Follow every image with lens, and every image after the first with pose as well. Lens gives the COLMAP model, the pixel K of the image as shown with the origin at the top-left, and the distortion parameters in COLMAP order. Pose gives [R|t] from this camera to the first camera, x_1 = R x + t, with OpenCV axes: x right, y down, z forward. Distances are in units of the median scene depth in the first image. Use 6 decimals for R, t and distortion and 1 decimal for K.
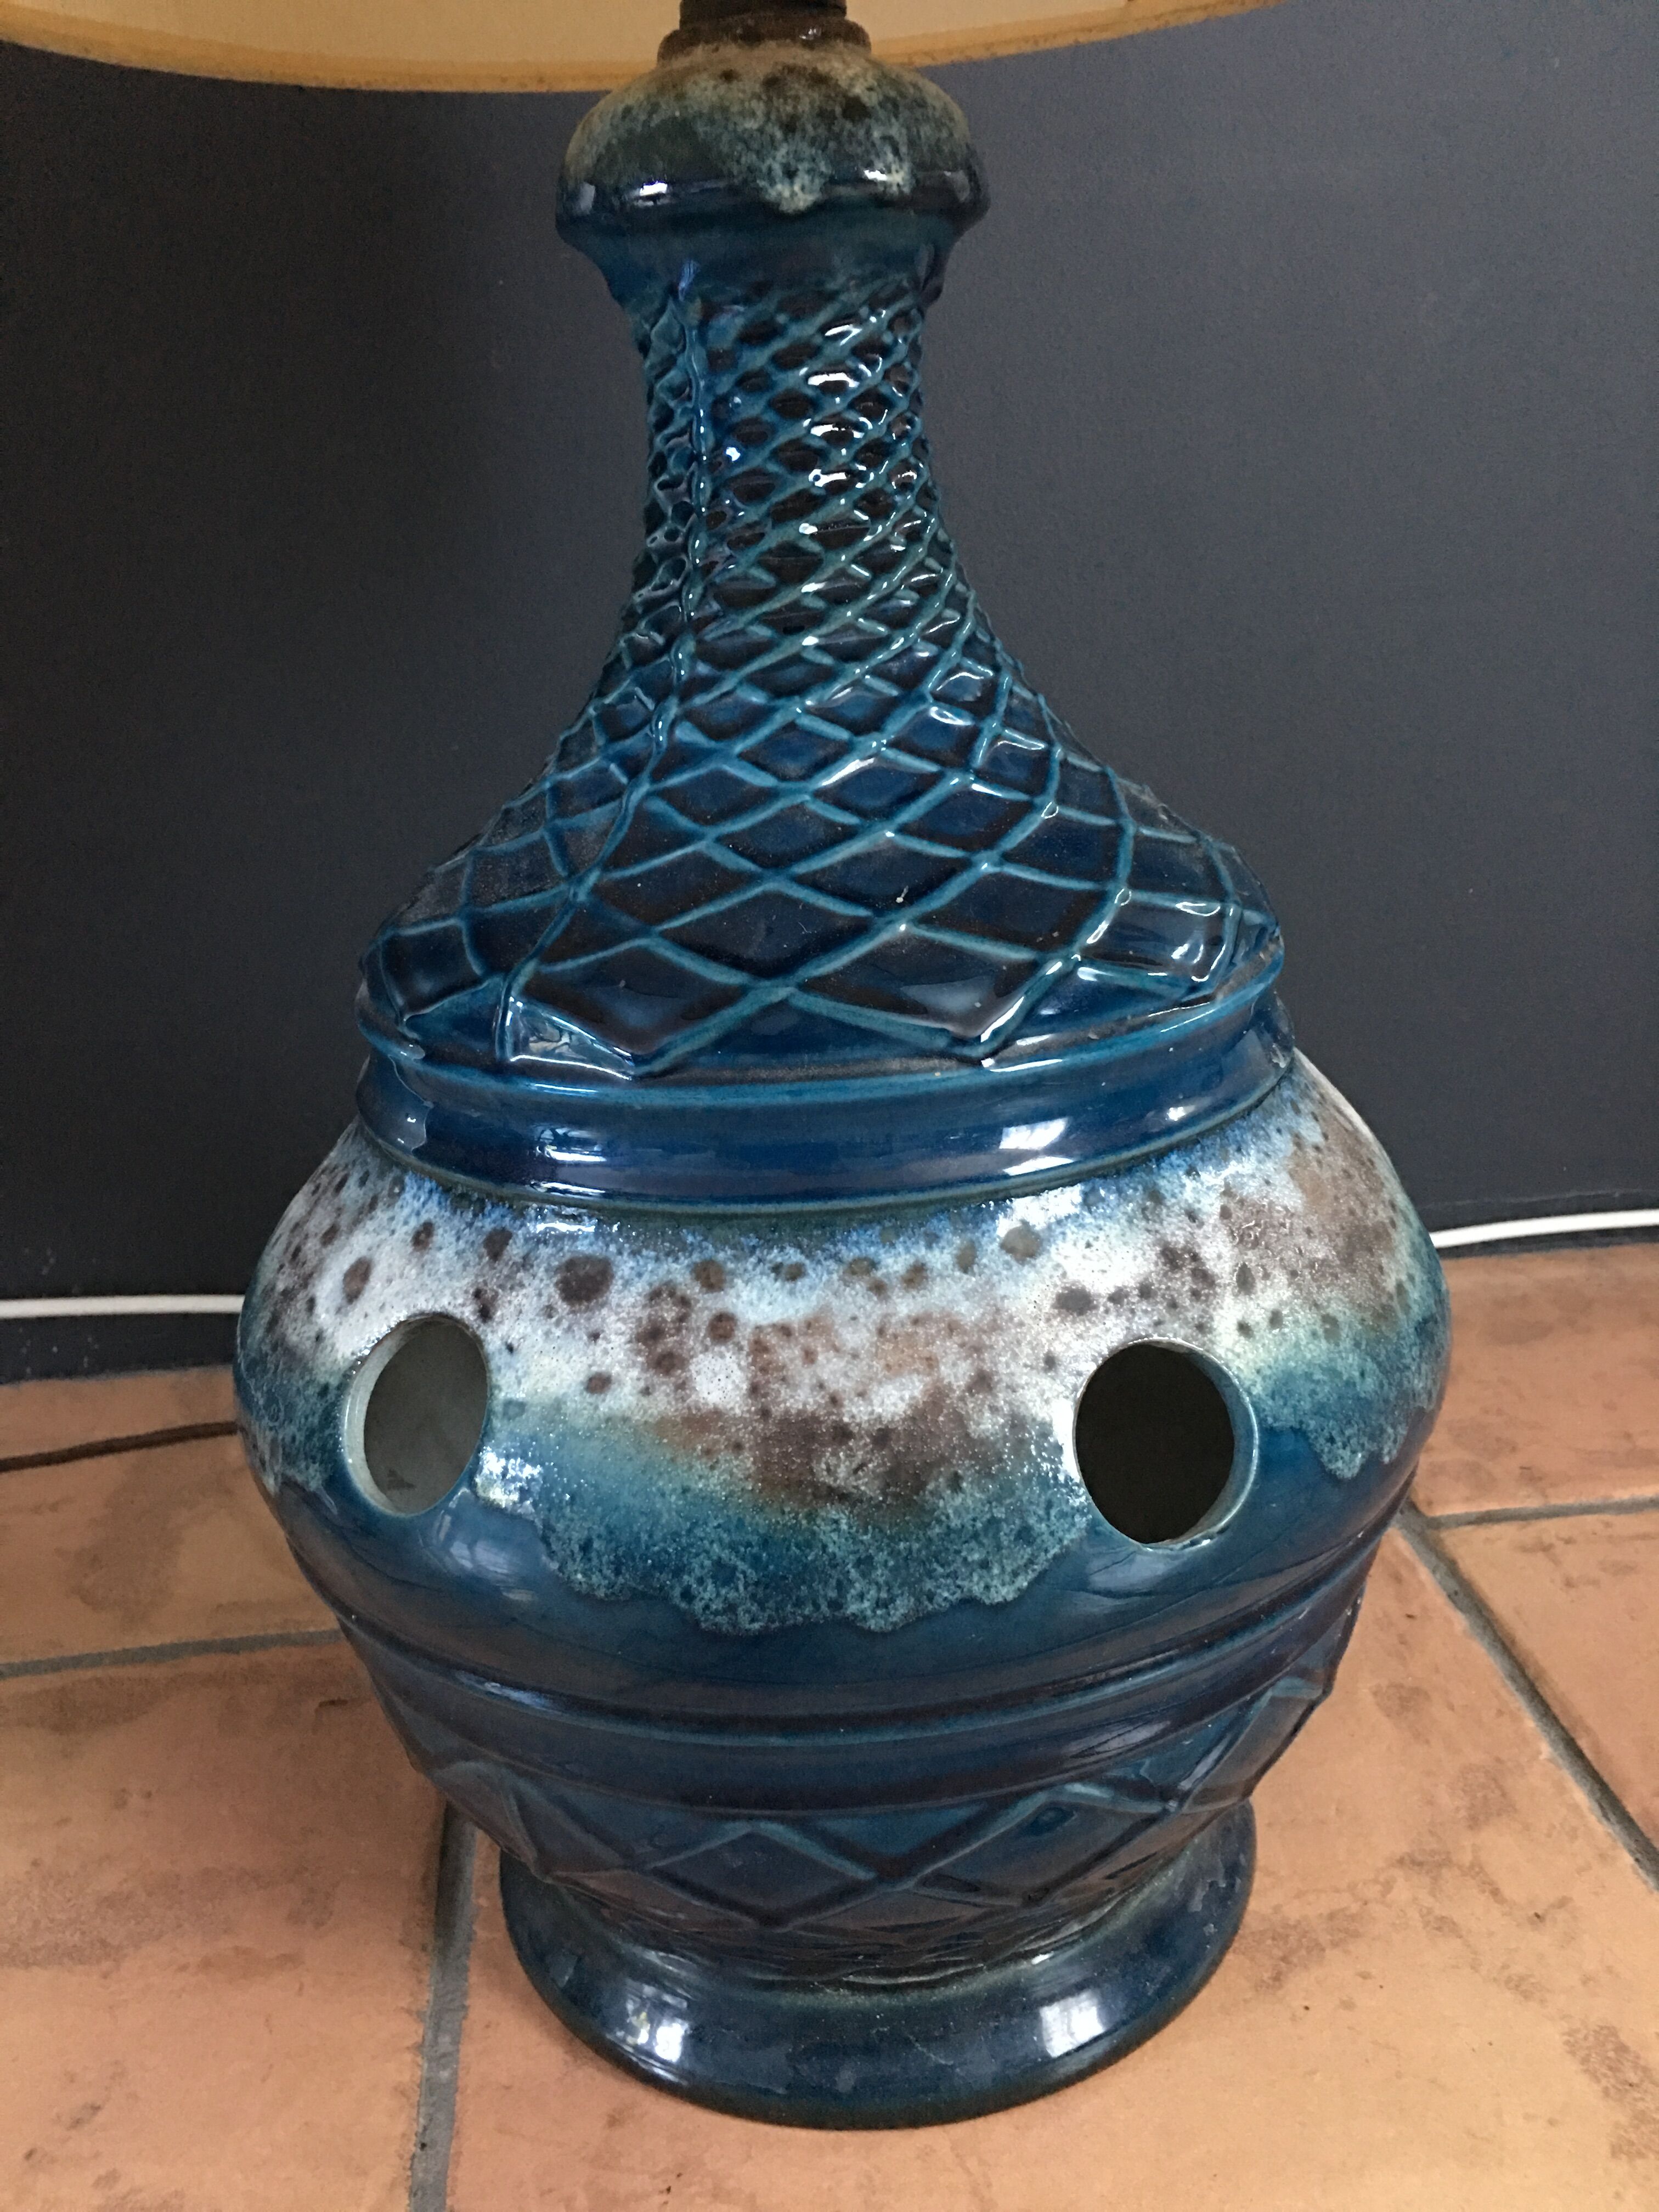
lens RADIAL K [[1903.3, 0, 833.9], [0, 1903.3, 1114.1], [0, 0, 1]] dist [0.063787, -0.098137]
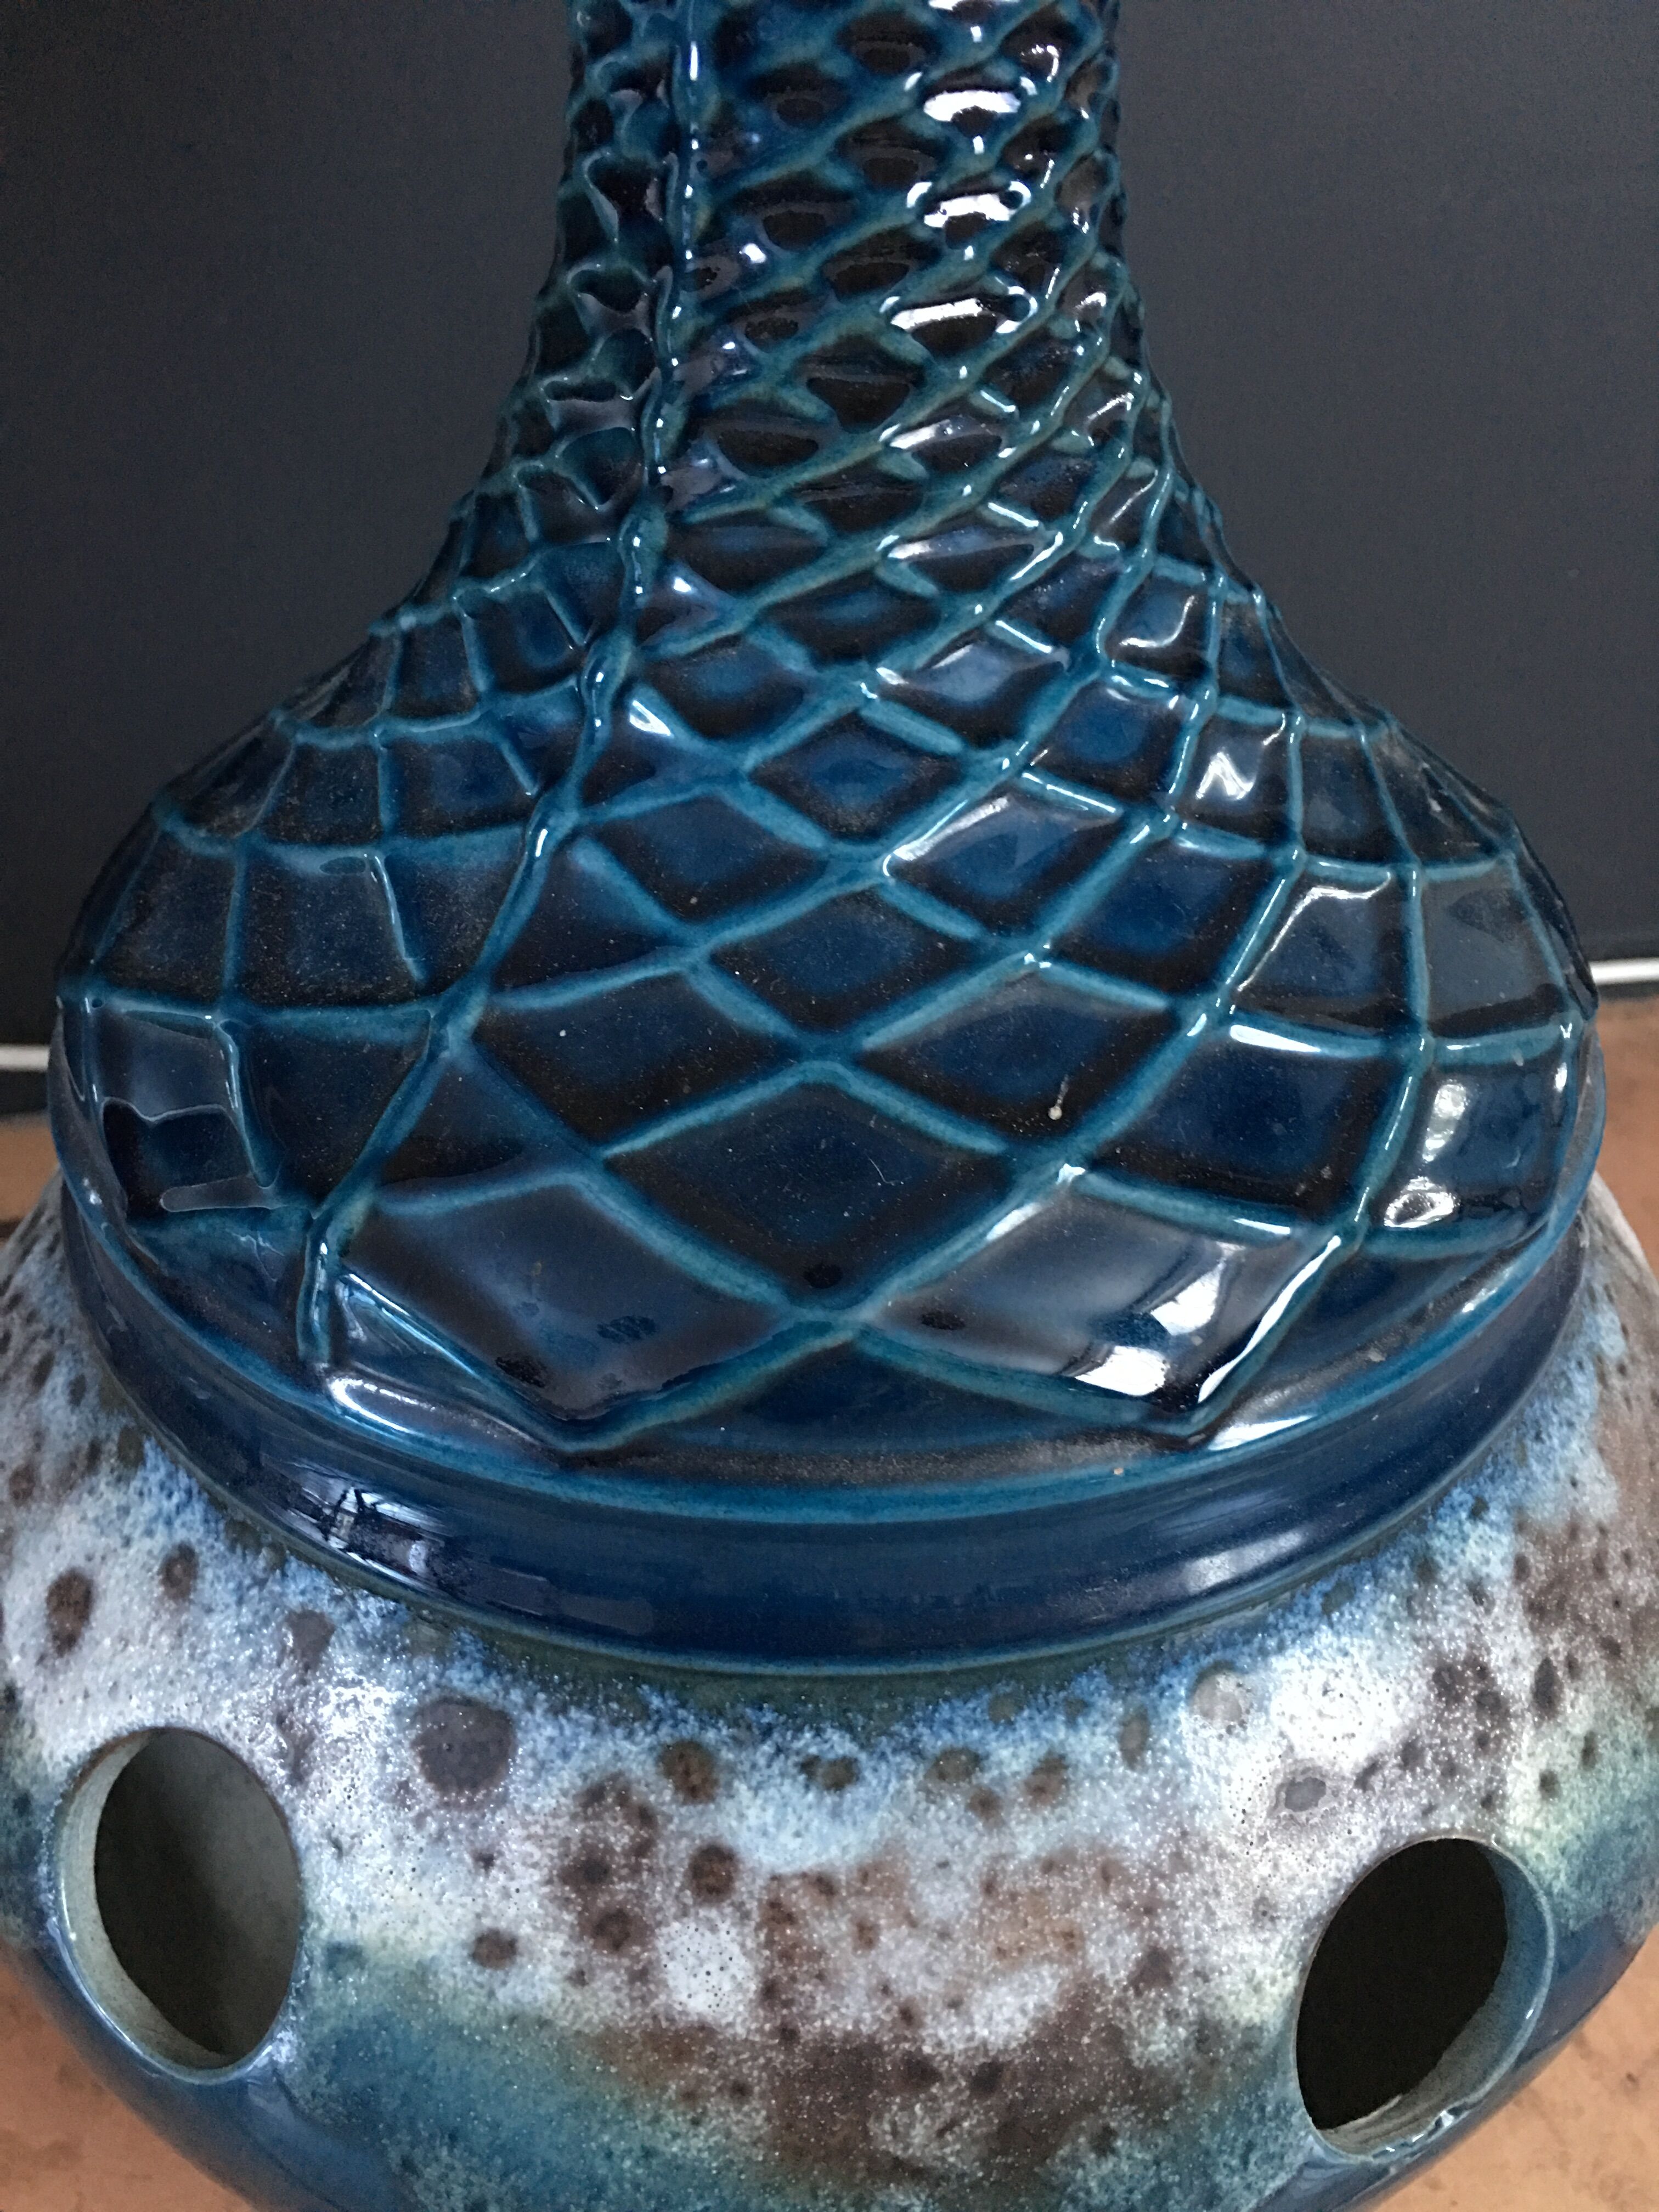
lens RADIAL K [[1903.3, 0, 835.4], [0, 1903.3, 1093.2], [0, 0, 1]] dist [0.063787, -0.098137]
pose [[0.995215, 0.022614, 0.095060, -0.078667], [-0.048691, 0.958234, 0.281810, -0.266035], [-0.084717, -0.285090, 0.954750, 0.489924]]
